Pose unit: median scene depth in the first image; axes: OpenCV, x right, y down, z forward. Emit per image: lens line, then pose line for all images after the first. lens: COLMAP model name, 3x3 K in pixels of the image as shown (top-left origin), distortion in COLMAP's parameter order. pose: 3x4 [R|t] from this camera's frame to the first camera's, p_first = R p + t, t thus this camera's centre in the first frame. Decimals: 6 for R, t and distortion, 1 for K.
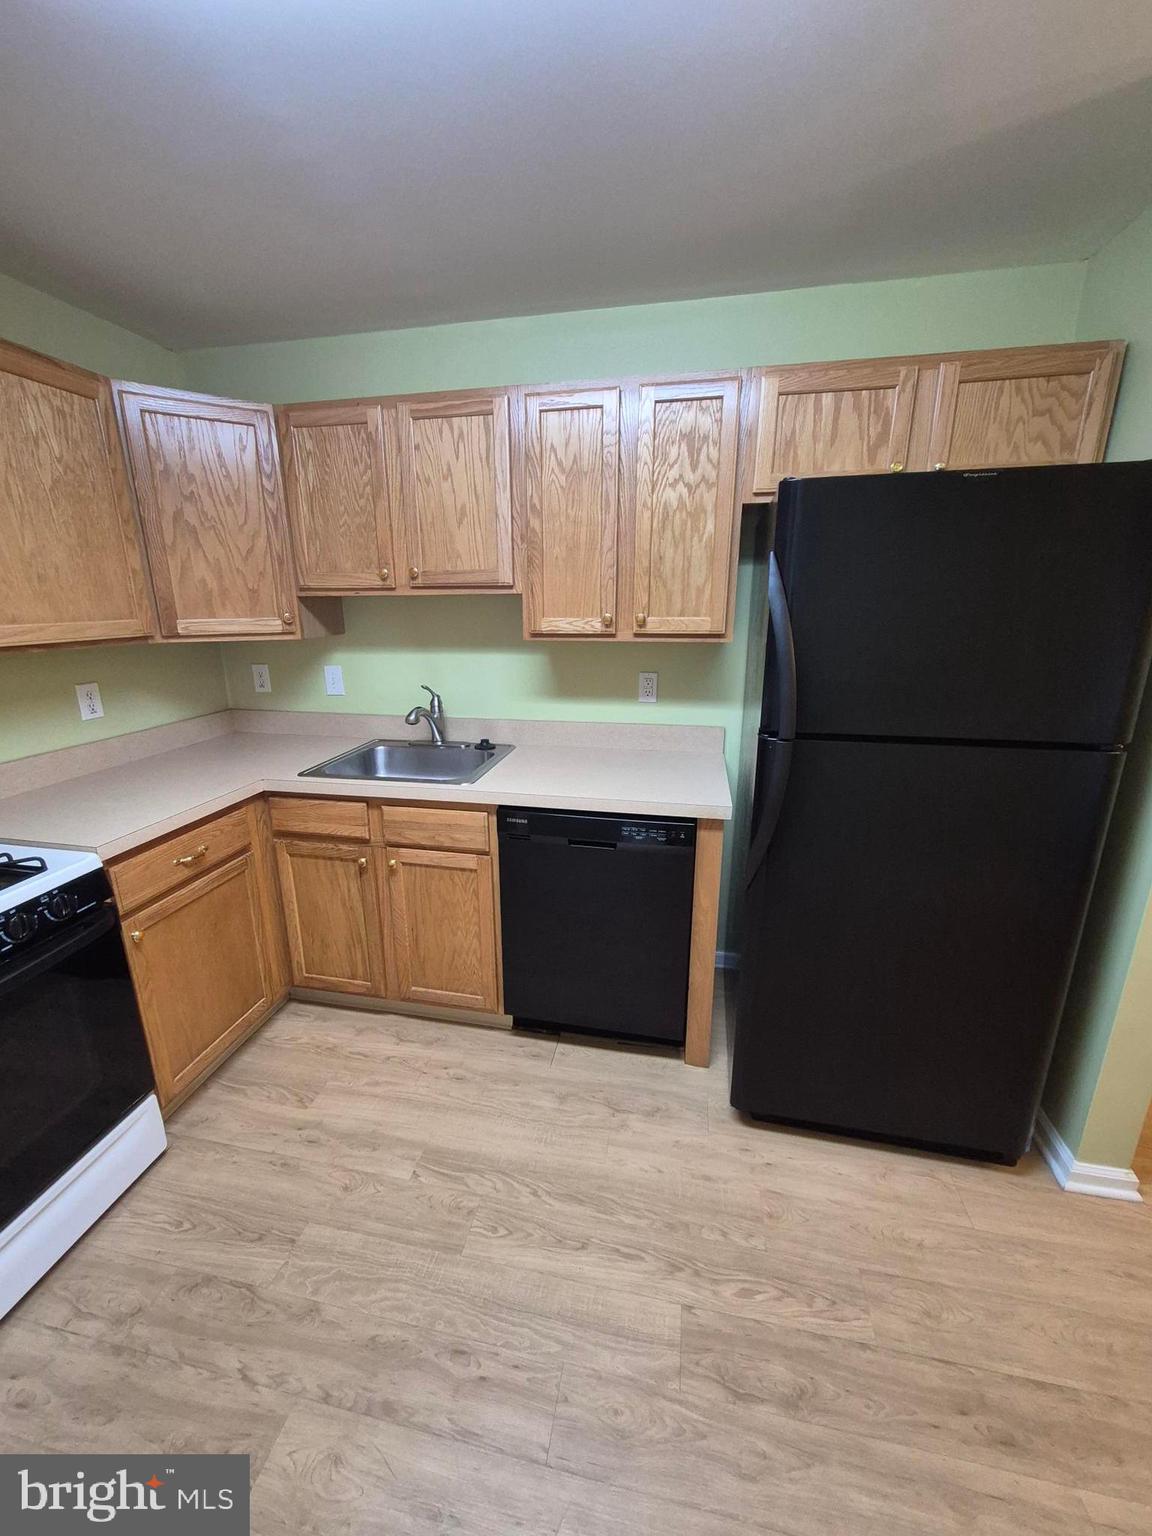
lens RADIAL K [[611.1, 0, 571.3], [0, 611.1, 761.4], [0, 0, 1]] dist [0.001808, -0.000690]
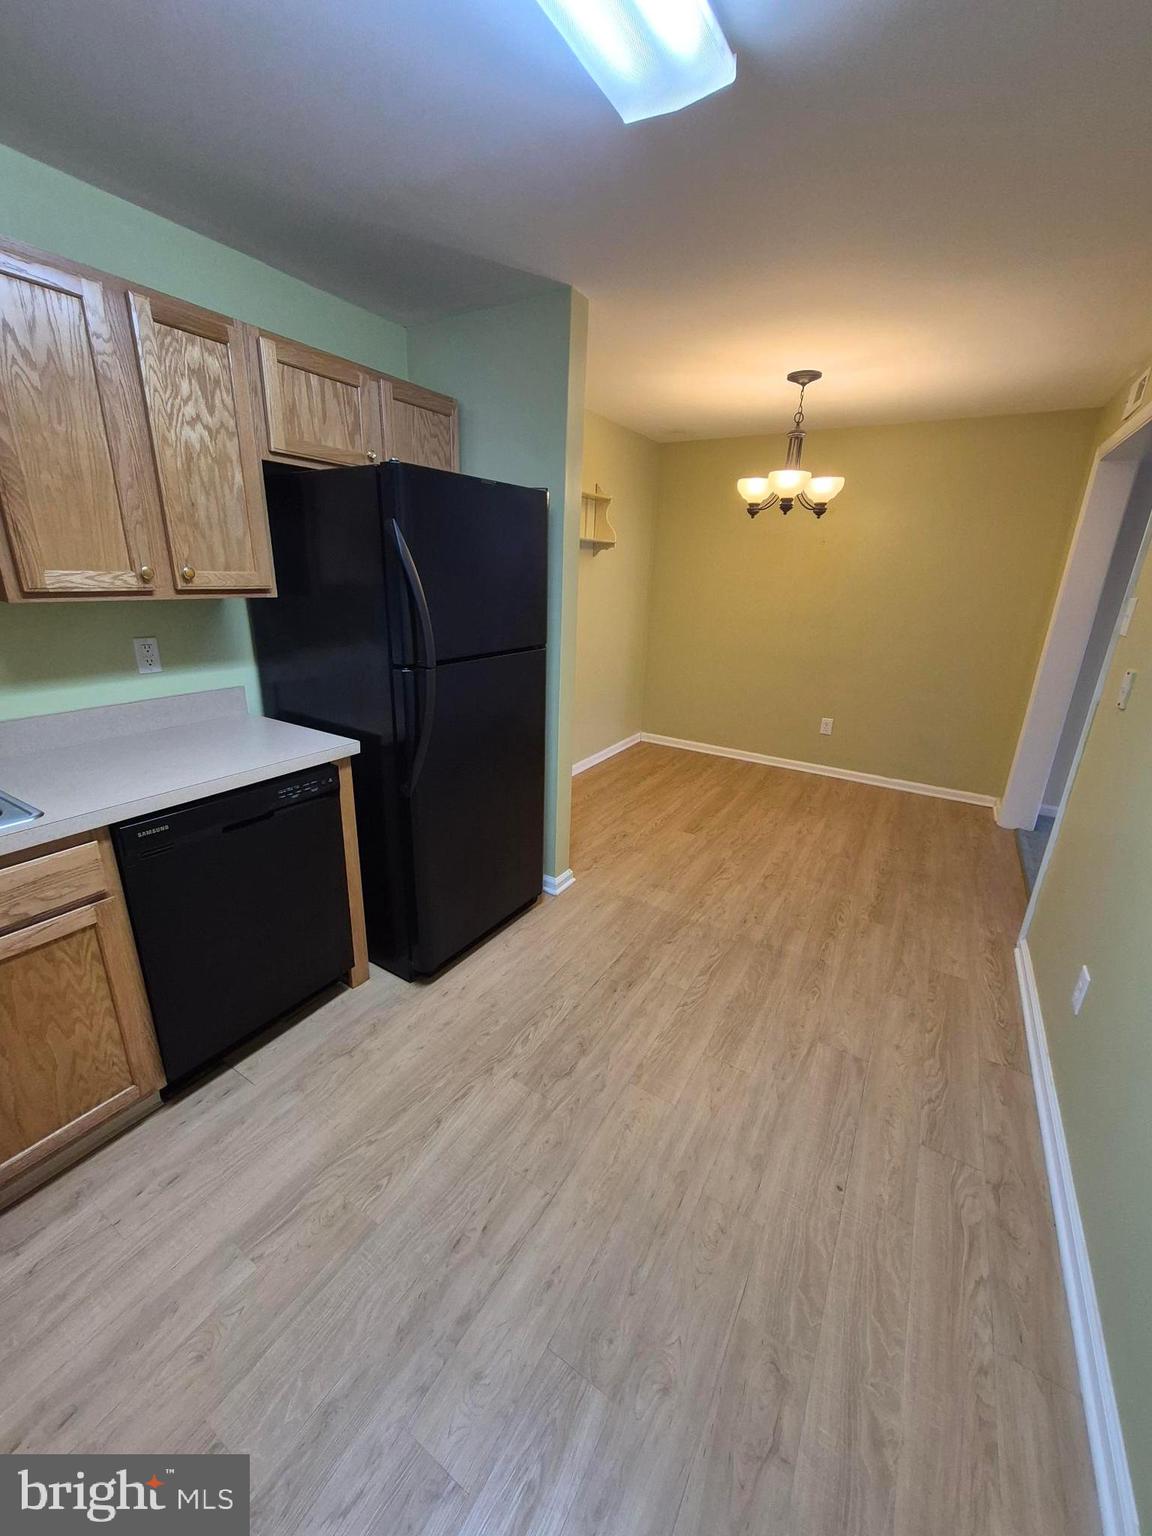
lens RADIAL K [[611.1, 0, 579.2], [0, 611.1, 762.7], [0, 0, 1]] dist [0.001808, -0.000690]
pose [[0.322684, -0.272002, 0.906581, -0.618470], [0.213874, 0.953999, 0.210104, -0.036929], [-0.922026, 0.126097, 0.366015, 0.195559]]
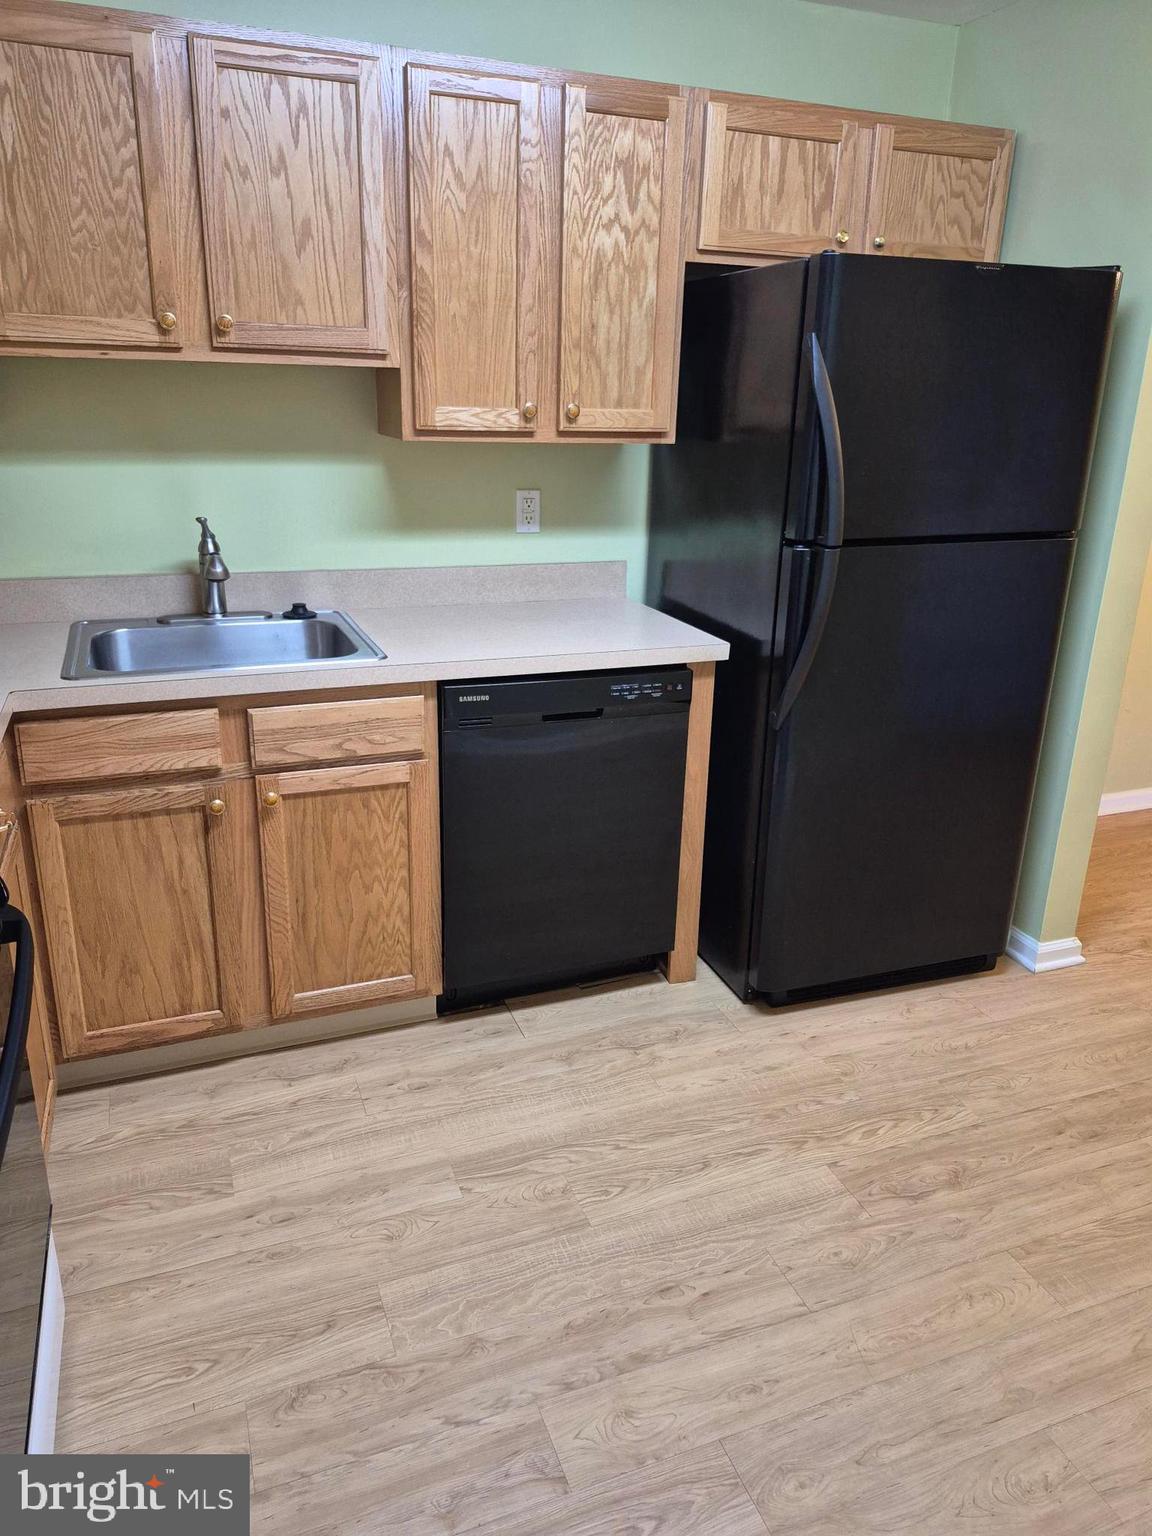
lens RADIAL K [[1106.4, 0, 576.5], [0, 1106.4, 759.1], [0, 0, 1]] dist [0.065844, -0.077449]
pose [[0.833393, -0.149074, 0.532197, -0.700653], [0.114668, 0.988621, 0.097359, 0.056405], [-0.540655, -0.020113, 0.841004, -0.150609]]
